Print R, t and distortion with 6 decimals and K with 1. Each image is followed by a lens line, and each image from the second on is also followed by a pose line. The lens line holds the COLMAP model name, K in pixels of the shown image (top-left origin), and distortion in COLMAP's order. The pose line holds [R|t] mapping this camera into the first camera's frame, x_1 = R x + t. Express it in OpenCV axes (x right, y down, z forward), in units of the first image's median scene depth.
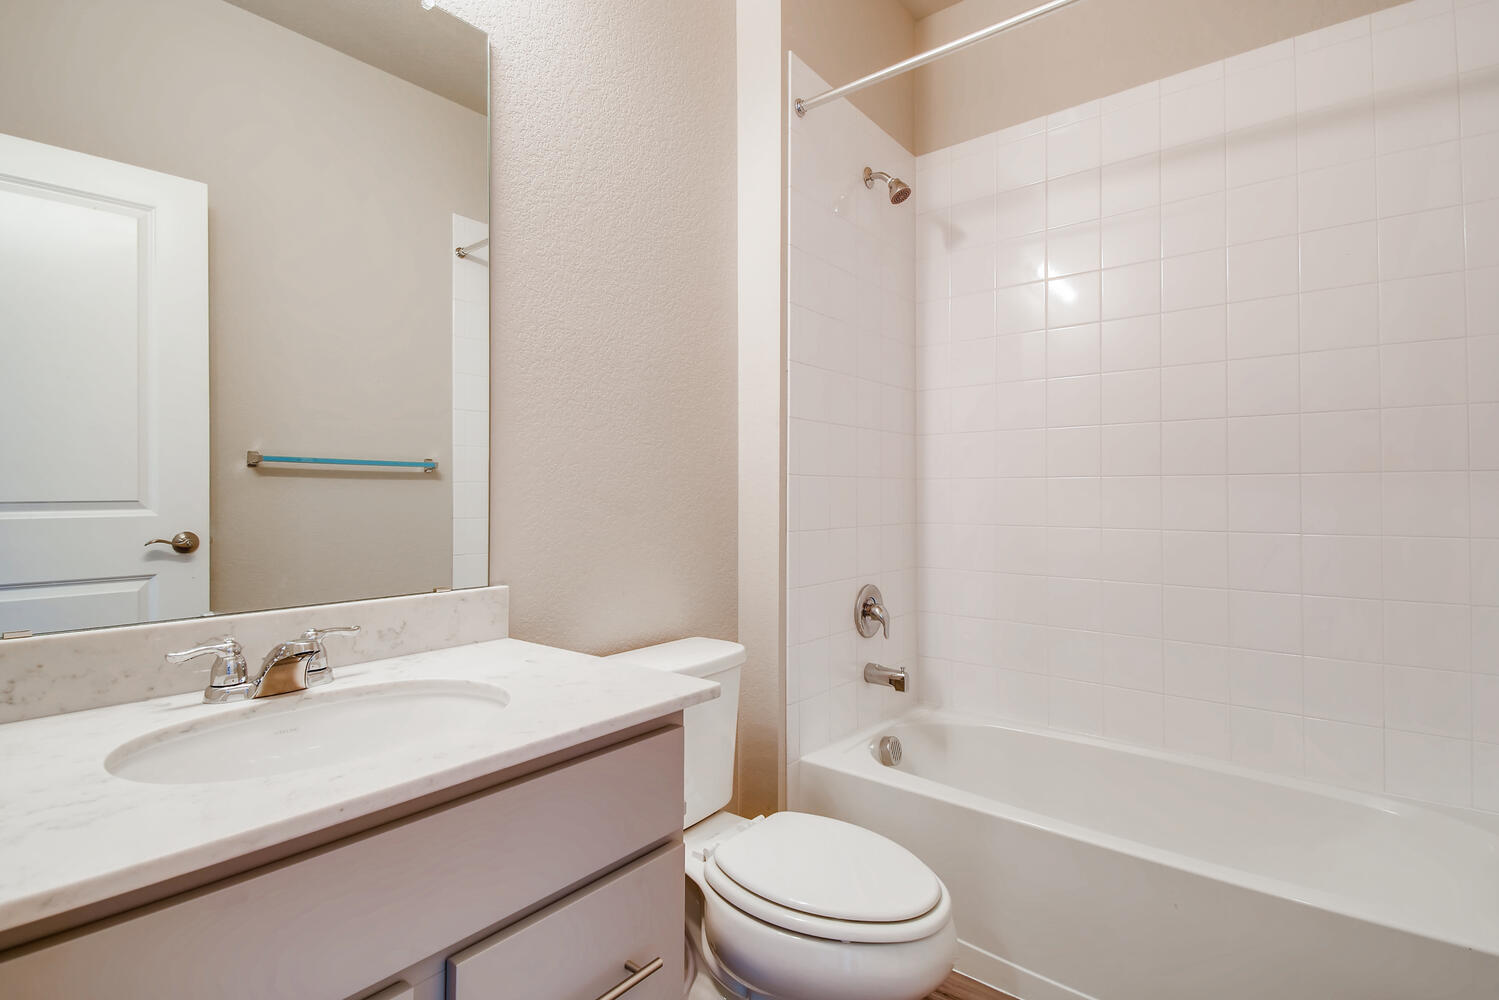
lens RADIAL K [[672.8, 0, 774.8], [0, 672.8, 497.0], [0, 0, 1]] dist [-0.081601, 0.039761]
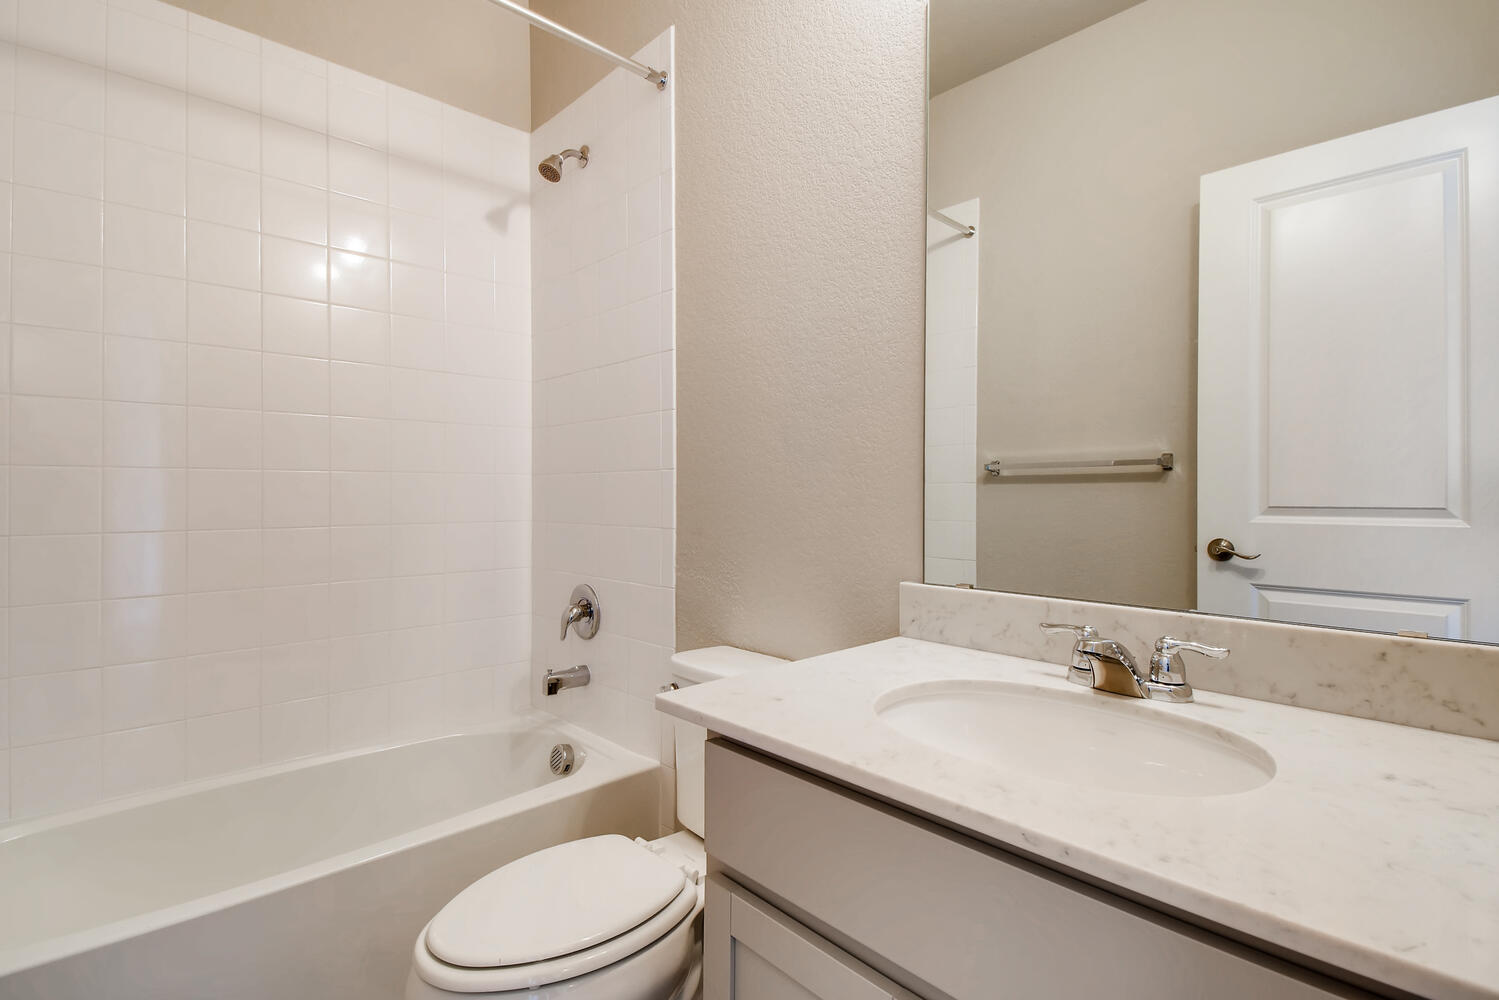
lens RADIAL K [[713.6, 0, 751.4], [0, 713.6, 482.6], [0, 0, 1]] dist [0.063383, -0.037946]
pose [[-0.135884, -0.024410, -0.990424, 0.483986], [-0.008568, 0.999688, -0.023463, 0.005905], [0.990688, 0.005297, -0.136051, 0.602448]]
